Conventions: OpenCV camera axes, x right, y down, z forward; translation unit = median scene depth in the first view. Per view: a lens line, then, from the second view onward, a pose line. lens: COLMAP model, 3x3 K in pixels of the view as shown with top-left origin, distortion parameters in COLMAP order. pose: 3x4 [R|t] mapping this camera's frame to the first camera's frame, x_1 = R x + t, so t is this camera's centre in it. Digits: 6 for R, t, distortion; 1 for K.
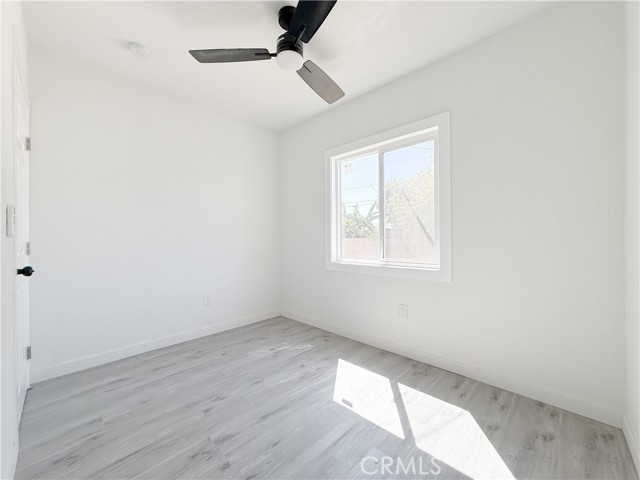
lens RADIAL K [[255.8, 0, 319.0], [0, 255.8, 240.4], [0, 0, 1]] dist [-0.000630, 0.000162]
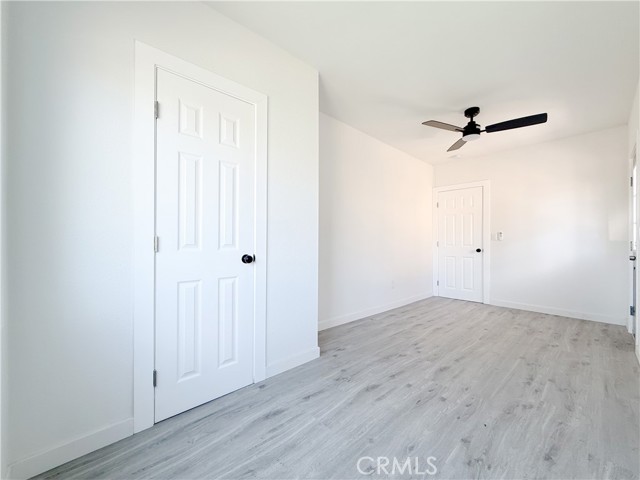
lens RADIAL K [[255.8, 0, 319.0], [0, 255.8, 240.4], [0, 0, 1]] dist [-0.000630, 0.000162]
pose [[0.997919, 0.016155, -0.062428, -0.309379], [-0.015882, 0.999862, 0.004868, -0.000772], [0.062498, -0.003867, 0.998038, -0.319182]]
